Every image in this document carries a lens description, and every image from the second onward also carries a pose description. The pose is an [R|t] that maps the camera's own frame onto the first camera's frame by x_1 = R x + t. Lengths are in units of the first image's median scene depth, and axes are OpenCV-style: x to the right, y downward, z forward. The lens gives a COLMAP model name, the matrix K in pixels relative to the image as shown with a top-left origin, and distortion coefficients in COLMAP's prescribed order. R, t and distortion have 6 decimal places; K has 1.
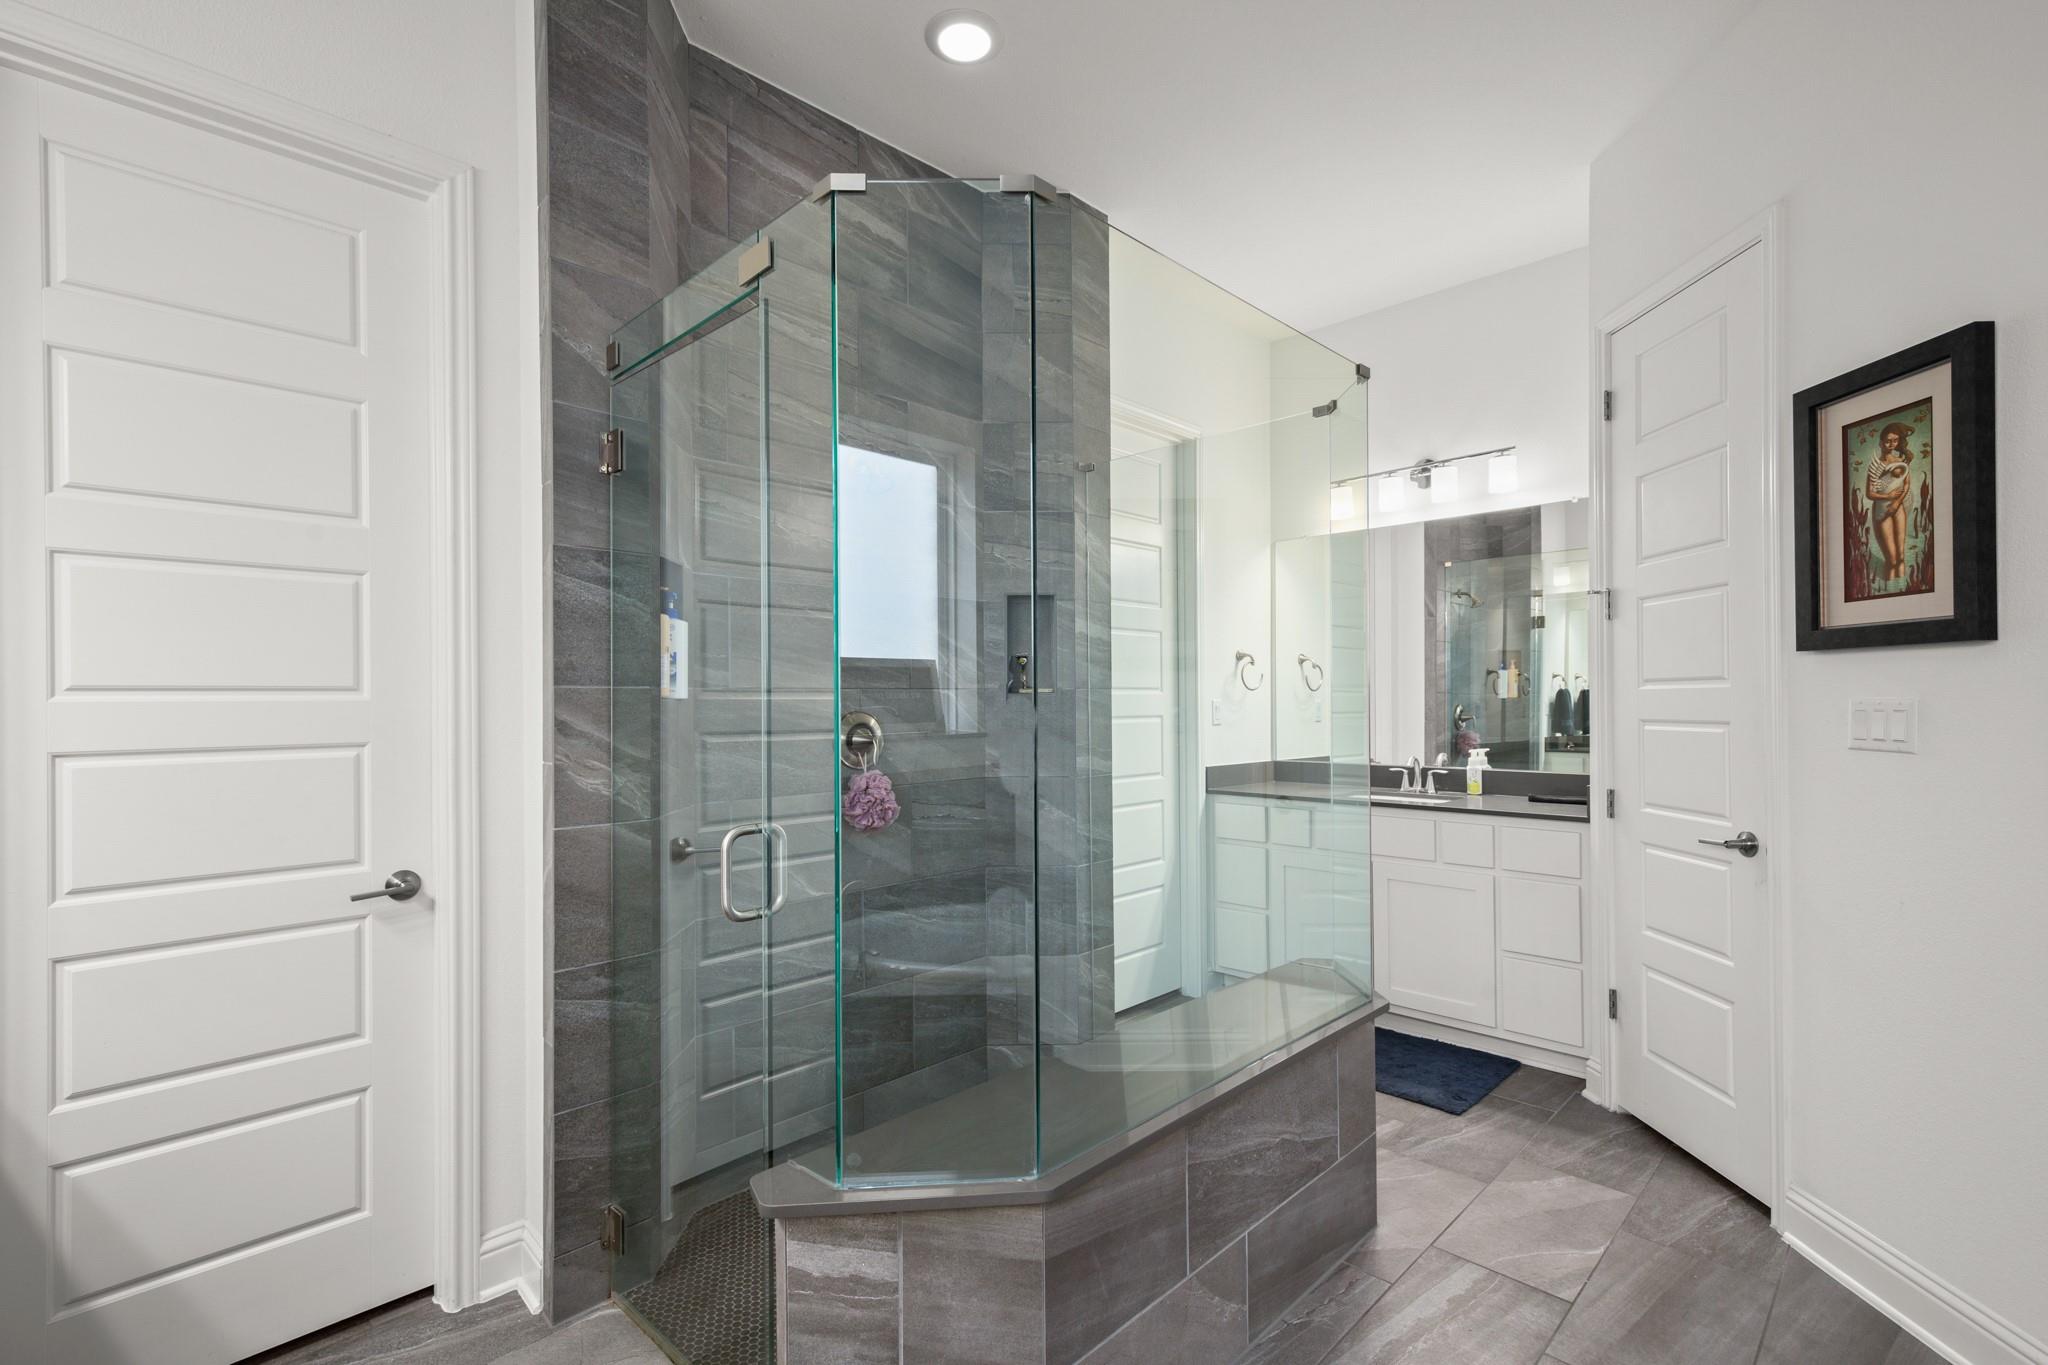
lens RADIAL K [[930.8, 0, 1039.5], [0, 930.8, 695.9], [0, 0, 1]] dist [0.014362, -0.001080]
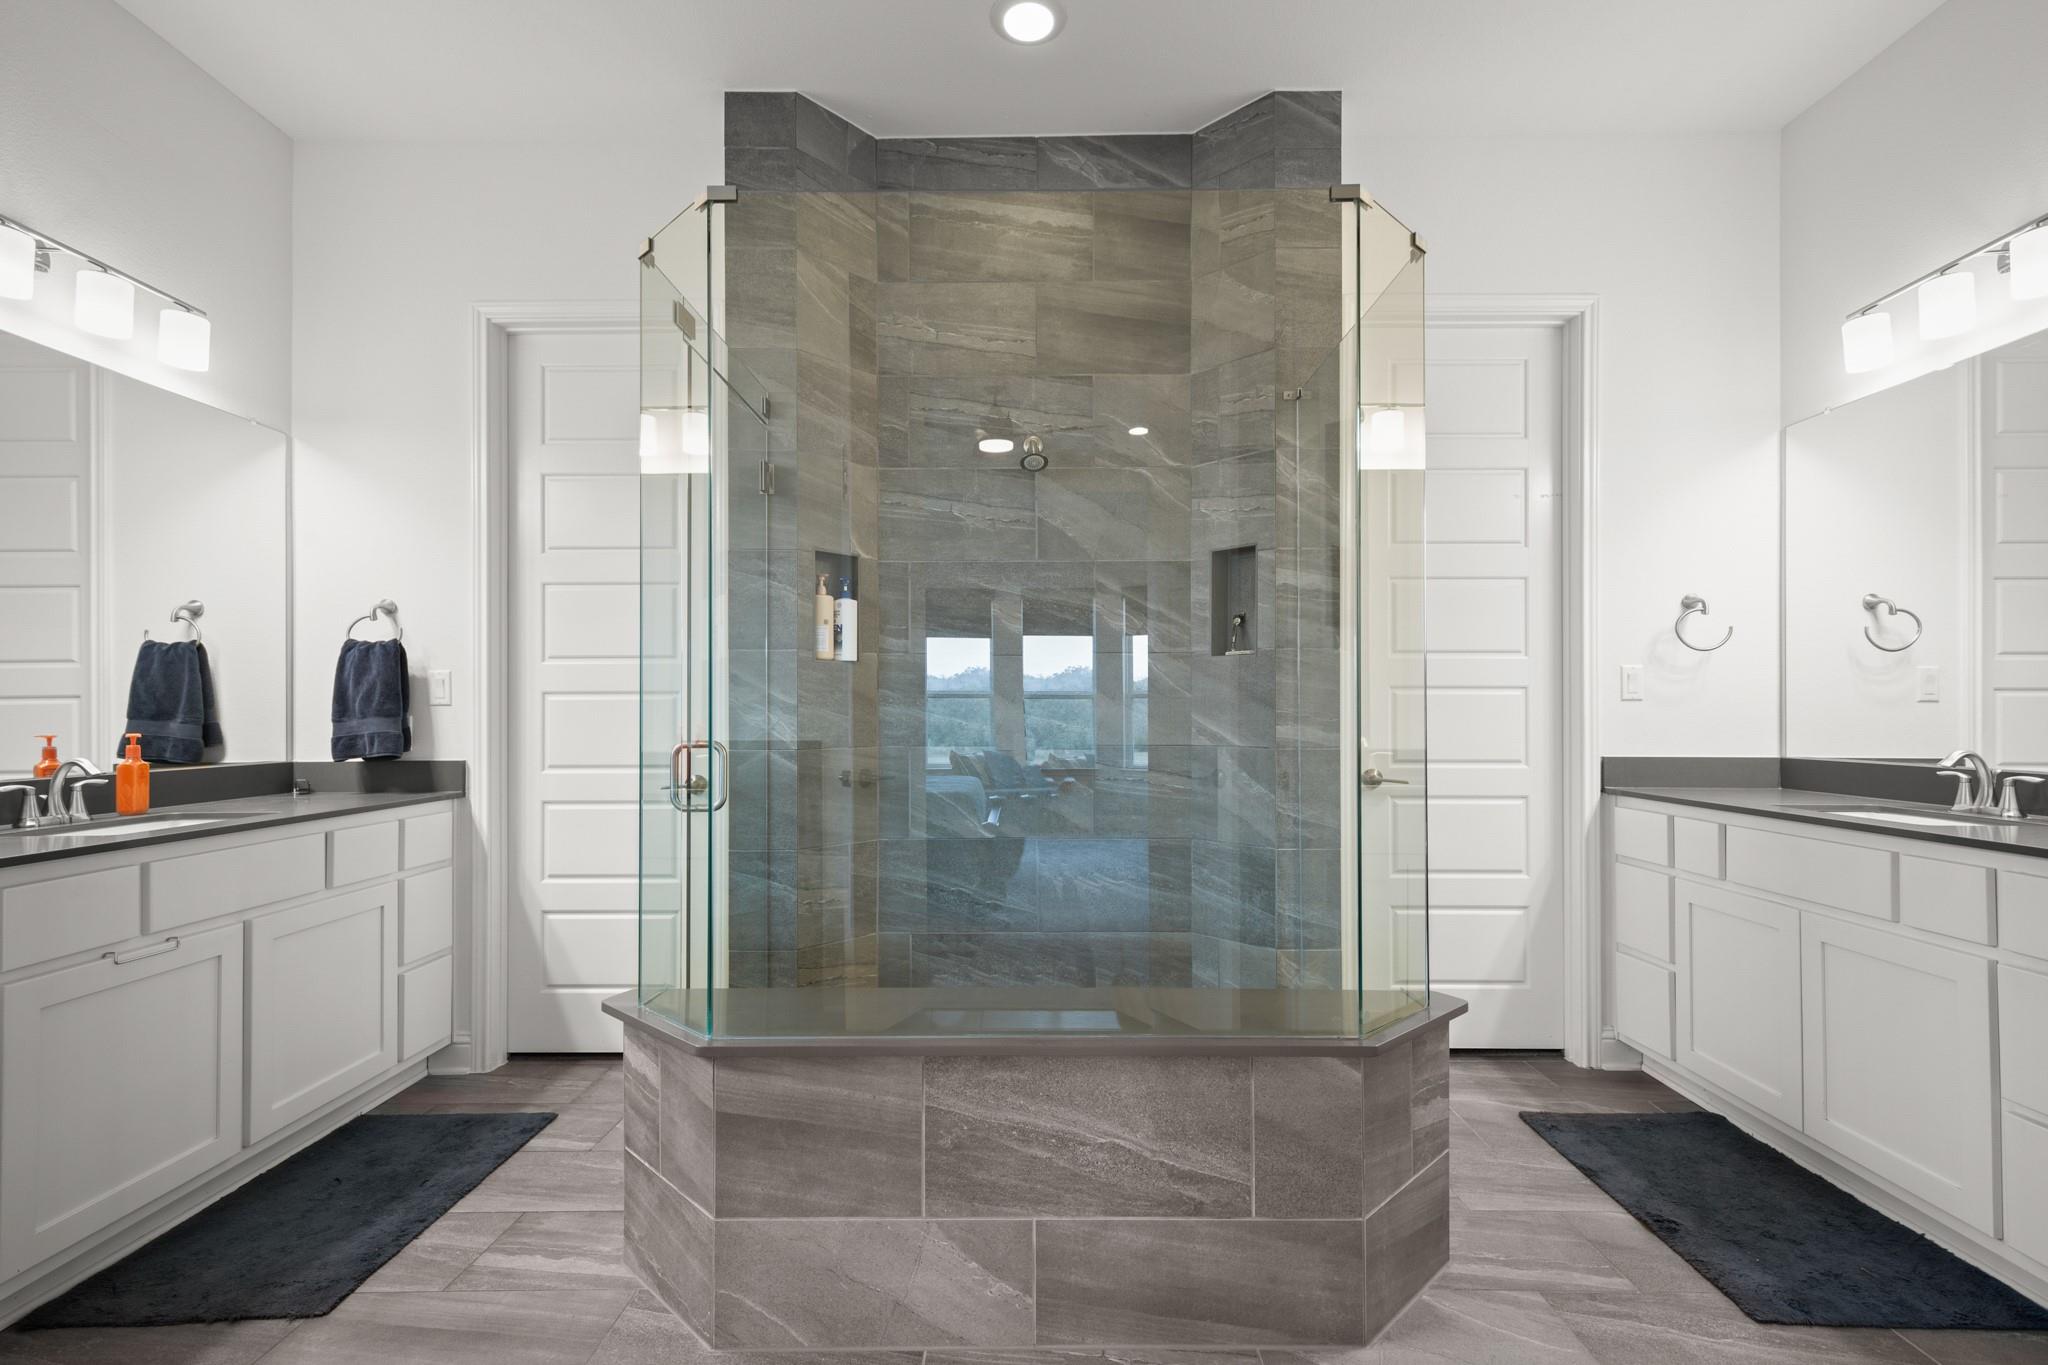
lens RADIAL K [[930.8, 0, 1038.3], [0, 930.8, 700.9], [0, 0, 1]] dist [0.014362, -0.001080]
pose [[0.694072, -0.000482, -0.719905, 0.547173], [-0.000297, 0.999999, -0.000956, 0.045371], [0.719905, 0.000878, 0.694072, 0.234016]]
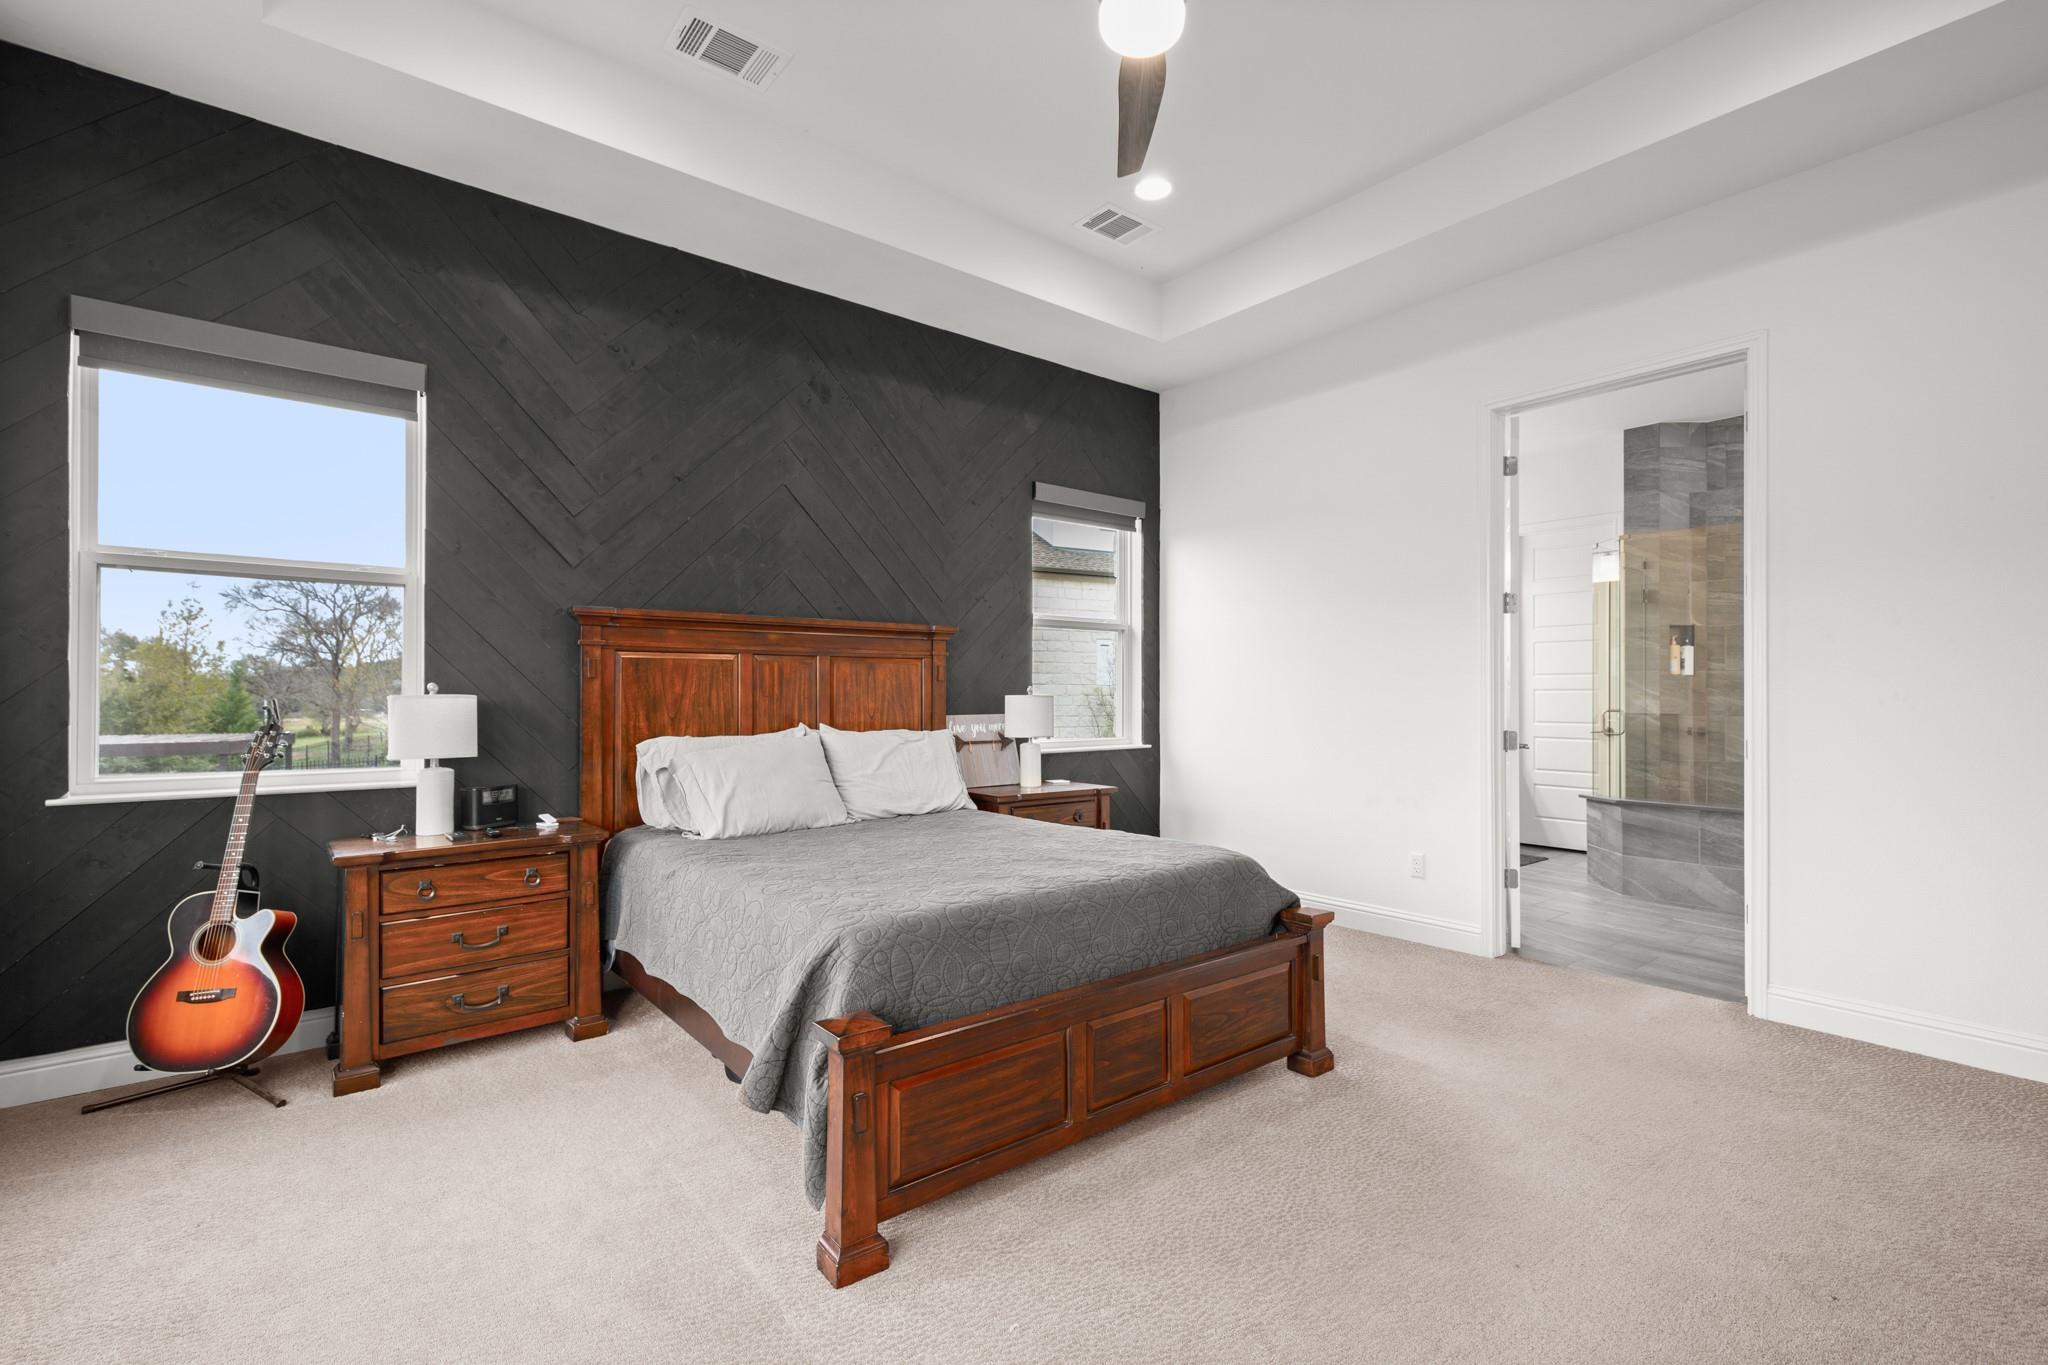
lens RADIAL K [[930.8, 0, 1024.5], [0, 930.8, 685.9], [0, 0, 1]] dist [0.014362, -0.001080]
pose [[-0.119127, 0.000757, -0.992879, 1.972810], [0.002036, 0.999998, 0.000518, 0.022764], [0.992877, -0.001960, -0.119128, -0.461275]]
